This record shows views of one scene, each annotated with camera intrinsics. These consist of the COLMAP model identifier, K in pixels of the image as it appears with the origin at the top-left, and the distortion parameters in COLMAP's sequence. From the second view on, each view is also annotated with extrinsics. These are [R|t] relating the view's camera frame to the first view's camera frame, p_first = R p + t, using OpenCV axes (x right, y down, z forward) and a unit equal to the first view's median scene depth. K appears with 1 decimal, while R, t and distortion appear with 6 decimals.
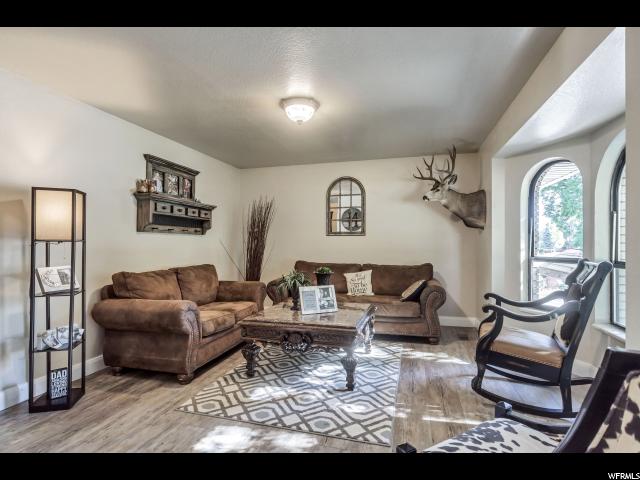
lens RADIAL K [[337.6, 0, 316.0], [0, 337.6, 240.4], [0, 0, 1]] dist [0.001171, -0.000303]
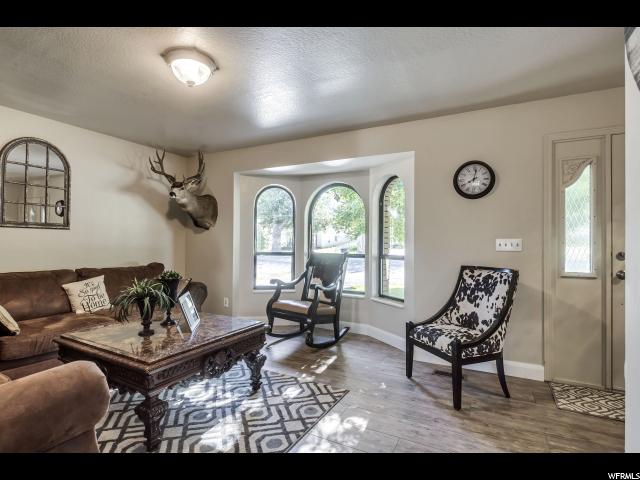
lens RADIAL K [[337.6, 0, 316.0], [0, 337.6, 240.4], [0, 0, 1]] dist [0.001171, -0.000303]
pose [[0.211466, 0.008057, 0.977352, -0.491521], [-0.014218, 0.999886, -0.005166, 0.005005], [-0.977282, -0.012804, 0.211556, 0.366495]]
